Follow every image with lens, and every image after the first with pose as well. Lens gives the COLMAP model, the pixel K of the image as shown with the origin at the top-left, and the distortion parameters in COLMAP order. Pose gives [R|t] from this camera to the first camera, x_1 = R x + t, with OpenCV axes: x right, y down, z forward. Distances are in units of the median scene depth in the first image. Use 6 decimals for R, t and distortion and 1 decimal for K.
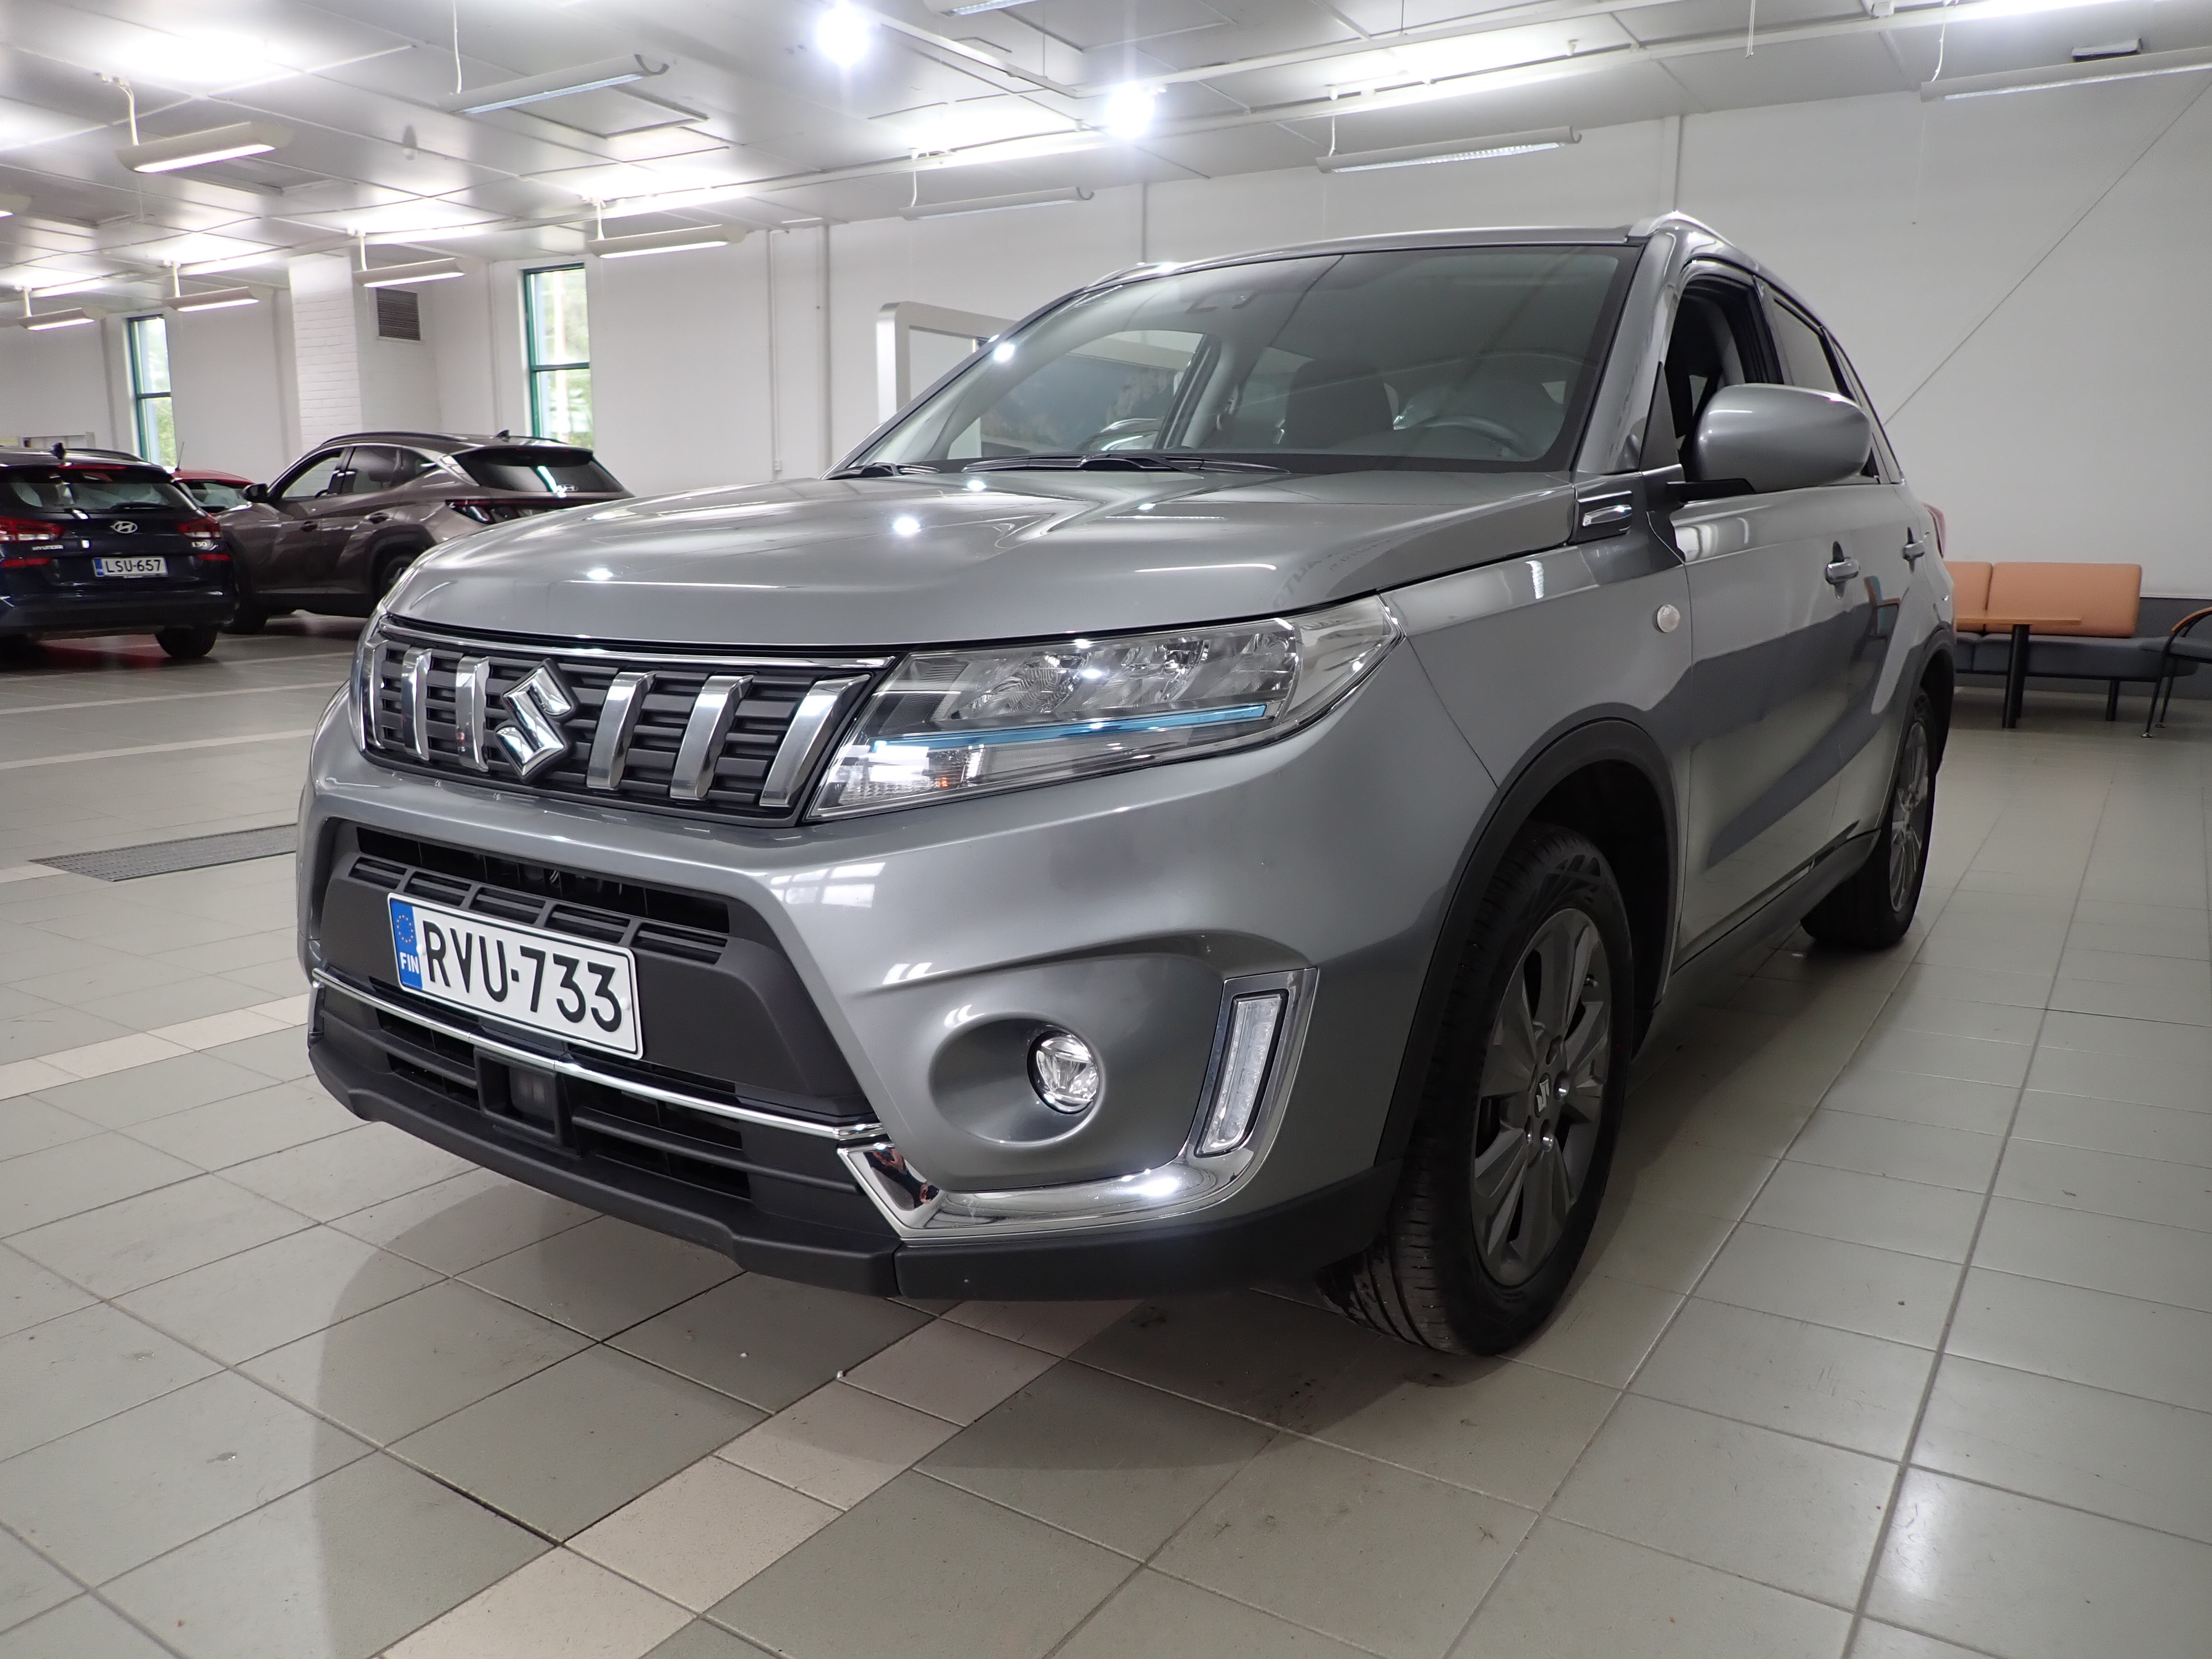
lens RADIAL K [[1607.6, 0, 1097.8], [0, 1607.6, 833.2], [0, 0, 1]] dist [-0.001935, -0.008005]
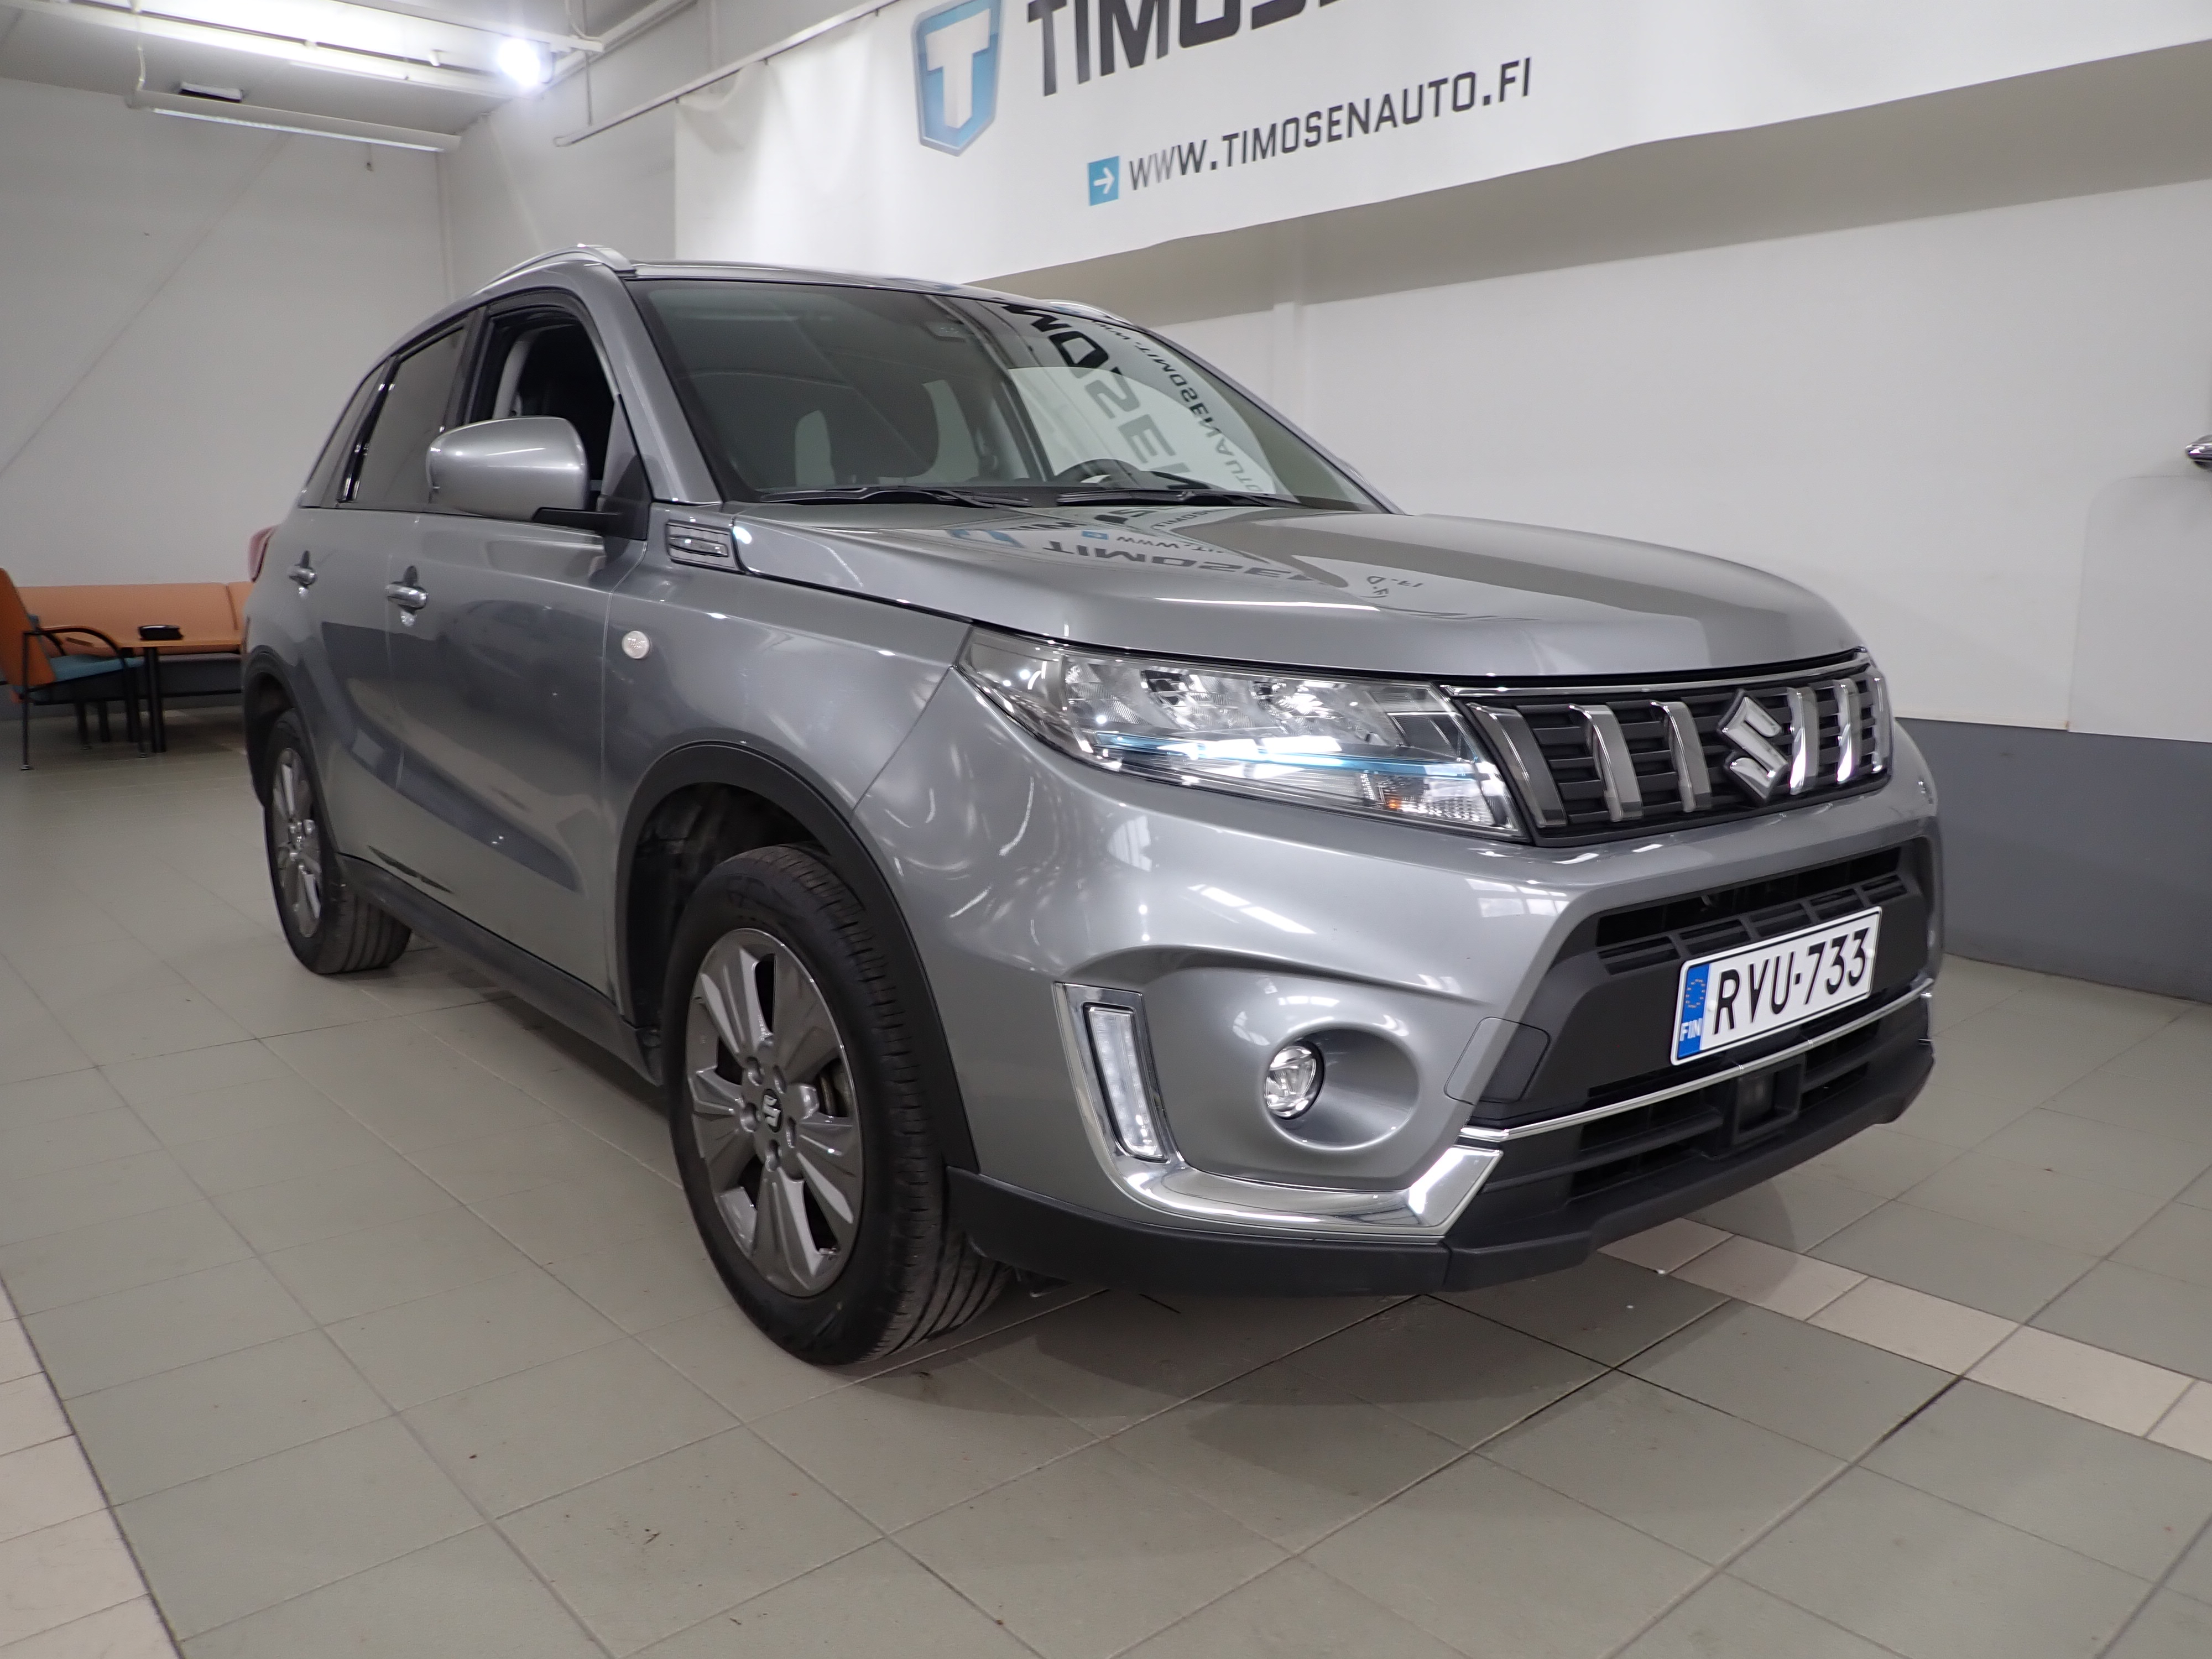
lens RADIAL K [[1607.6, 0, 1097.8], [0, 1607.6, 833.2], [0, 0, 1]] dist [-0.001935, -0.008005]
pose [[0.266373, -0.171618, 0.948469, -1.425783], [0.181315, 0.975376, 0.125565, -0.217592], [-0.946663, 0.138525, 0.290930, 1.062958]]
